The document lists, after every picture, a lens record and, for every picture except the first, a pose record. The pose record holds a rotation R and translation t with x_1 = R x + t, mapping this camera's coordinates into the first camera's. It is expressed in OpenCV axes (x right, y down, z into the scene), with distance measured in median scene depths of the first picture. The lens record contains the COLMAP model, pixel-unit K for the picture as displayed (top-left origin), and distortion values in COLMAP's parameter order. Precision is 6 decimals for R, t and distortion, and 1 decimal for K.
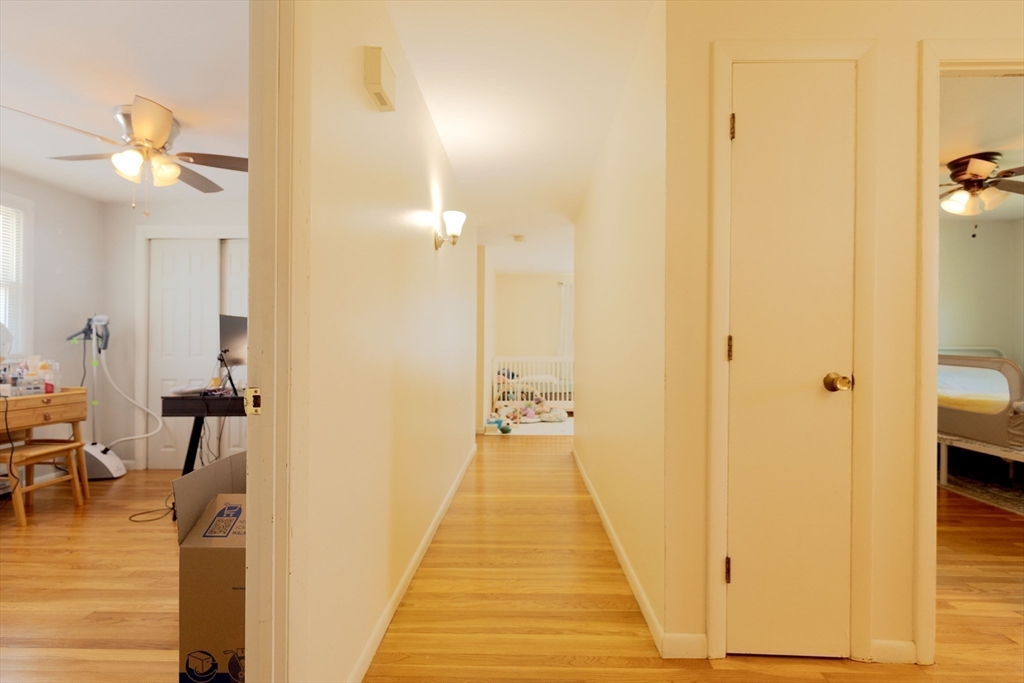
lens RADIAL K [[478.0, 0, 509.6], [0, 478.0, 344.4], [0, 0, 1]] dist [-0.001124, 0.000130]
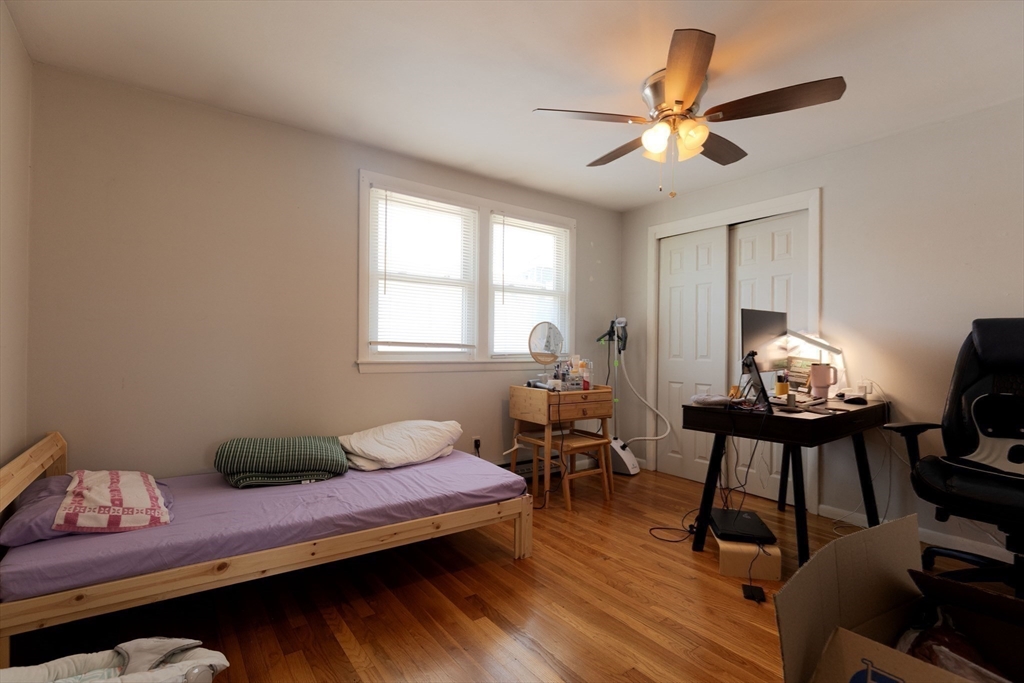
lens RADIAL K [[479.5, 0, 512.0], [0, 479.5, 341.5], [0, 0, 1]] dist [-0.001890, -0.000250]
pose [[0.616624, -0.003309, -0.787250, -0.207694], [-0.004939, 0.999955, -0.008072, 0.001705], [0.787242, 0.008865, 0.616581, 0.192356]]
